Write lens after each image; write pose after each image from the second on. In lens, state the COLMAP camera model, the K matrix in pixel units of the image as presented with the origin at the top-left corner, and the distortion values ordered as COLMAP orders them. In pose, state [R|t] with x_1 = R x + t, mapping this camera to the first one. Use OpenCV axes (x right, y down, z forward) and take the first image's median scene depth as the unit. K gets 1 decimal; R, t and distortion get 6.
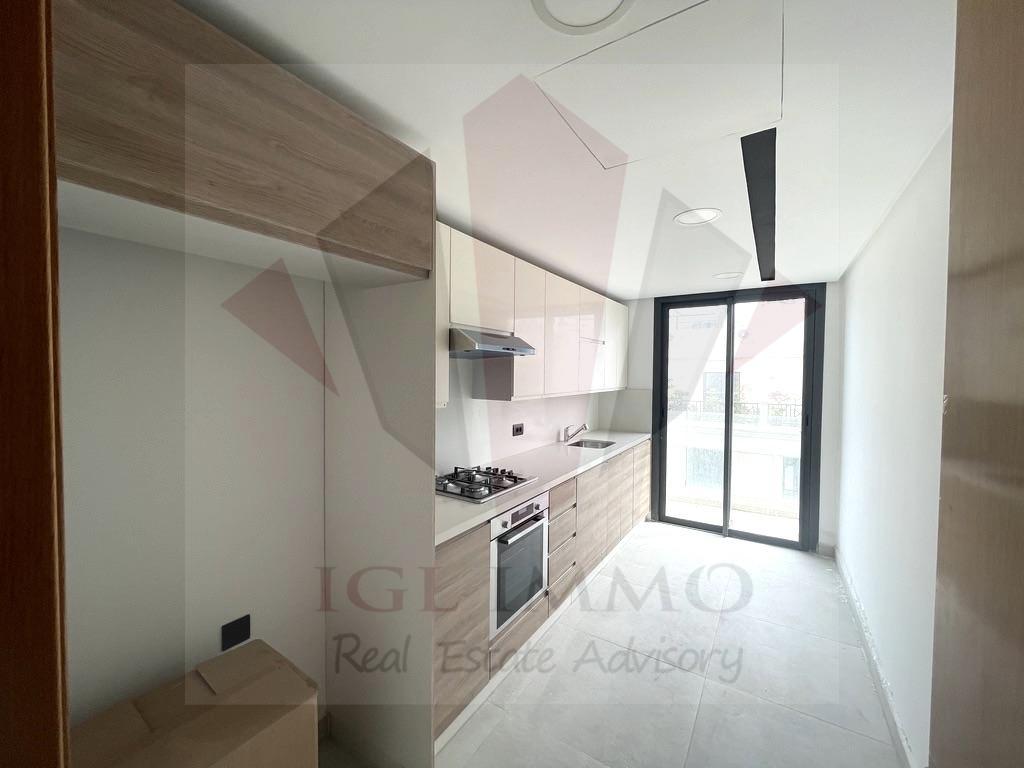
lens RADIAL K [[412.0, 0, 512.2], [0, 412.0, 385.6], [0, 0, 1]] dist [-0.004682, -0.000084]
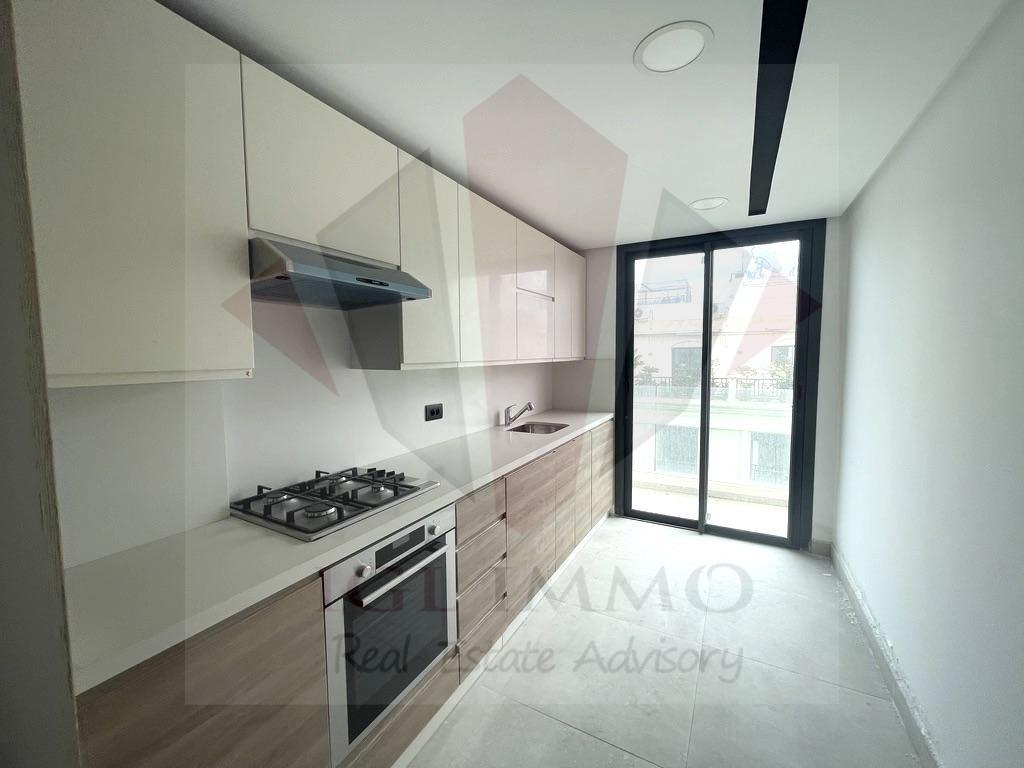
lens RADIAL K [[412.0, 0, 512.5], [0, 412.0, 383.7], [0, 0, 1]] dist [-0.004682, -0.000084]
pose [[0.997656, -0.019341, 0.065646, 0.116178], [0.016581, 0.998966, 0.042331, 0.029348], [-0.066397, -0.041143, 0.996945, 0.274888]]
